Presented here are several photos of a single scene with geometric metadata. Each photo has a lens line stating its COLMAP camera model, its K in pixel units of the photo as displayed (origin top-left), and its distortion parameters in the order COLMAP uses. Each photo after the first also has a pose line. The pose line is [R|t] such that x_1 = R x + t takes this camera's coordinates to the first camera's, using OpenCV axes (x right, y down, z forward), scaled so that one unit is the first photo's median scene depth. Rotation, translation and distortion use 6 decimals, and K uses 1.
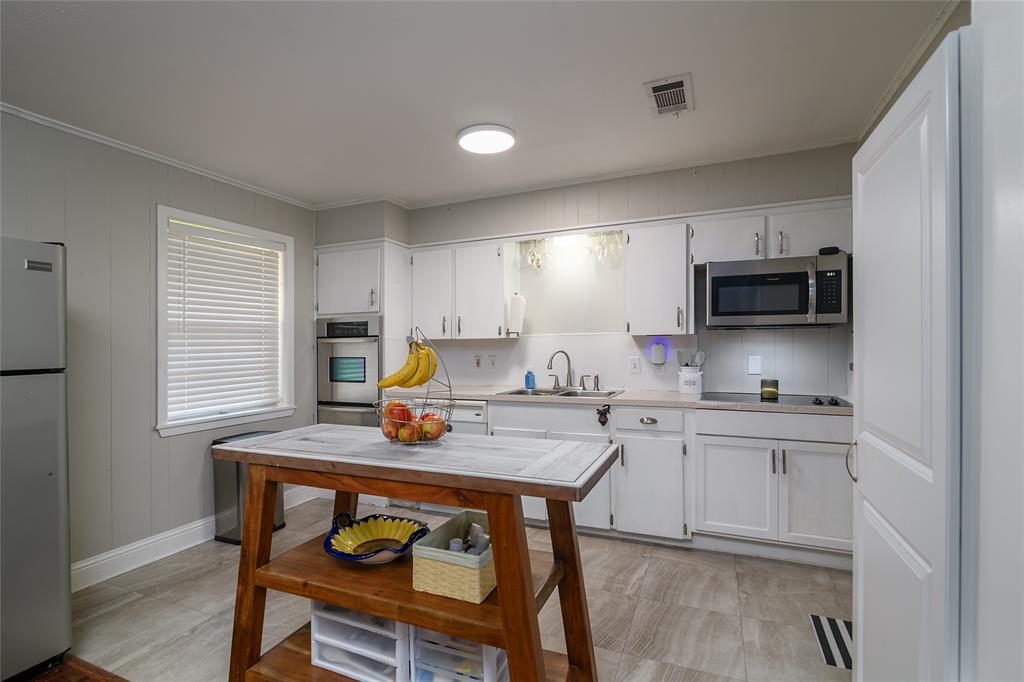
lens RADIAL K [[470.2, 0, 512.4], [0, 470.2, 346.3], [0, 0, 1]] dist [-0.002756, 0.000051]
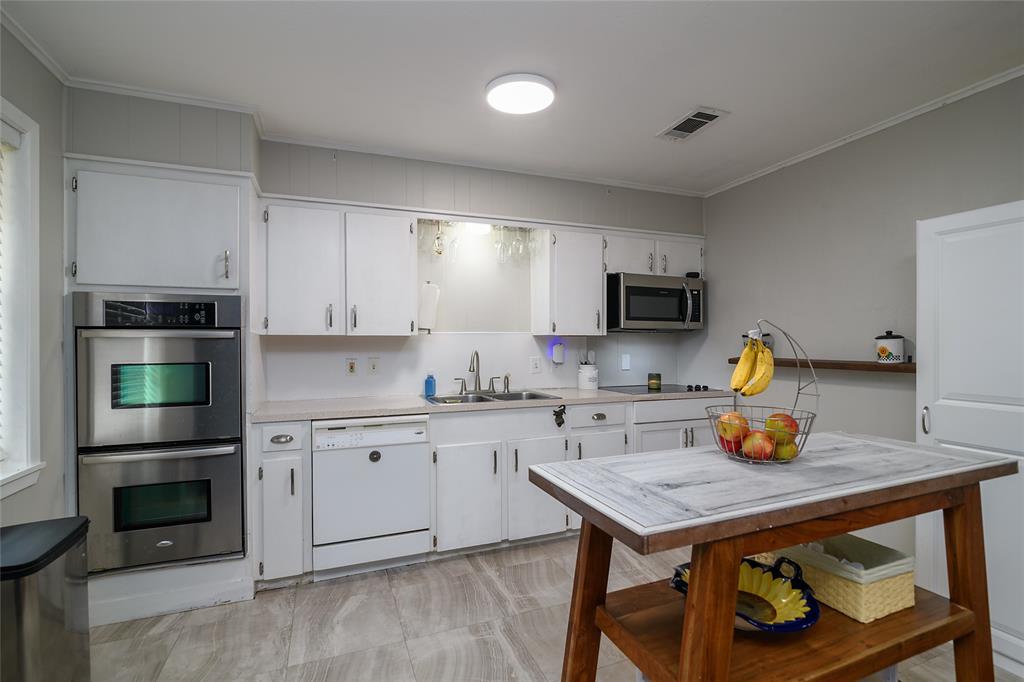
lens RADIAL K [[470.2, 0, 512.4], [0, 470.2, 346.3], [0, 0, 1]] dist [-0.002756, 0.000051]
pose [[0.715585, 0.003819, 0.698516, -0.551253], [-0.001897, 0.999992, -0.003524, 0.004436], [-0.698523, 0.001197, 0.715586, 0.359309]]
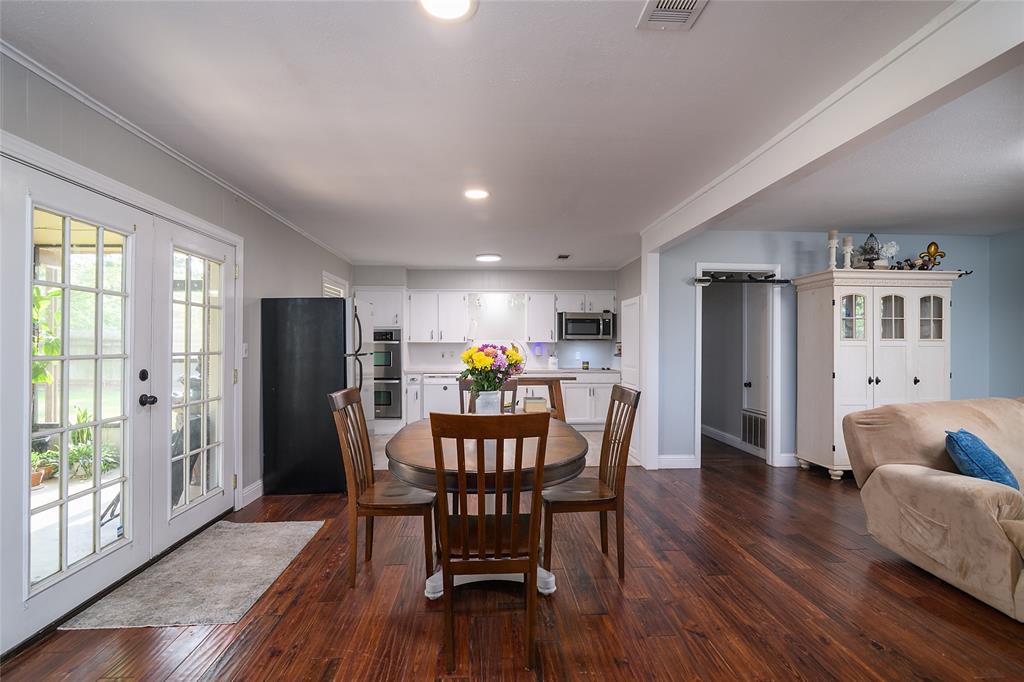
lens RADIAL K [[470.2, 0, 512.4], [0, 470.2, 346.3], [0, 0, 1]] dist [-0.002756, 0.000051]
pose [[0.889710, 0.010543, 0.456405, -0.867418], [-0.008566, 0.999943, -0.006401, 0.010571], [-0.456446, 0.001785, 0.889749, -0.959117]]
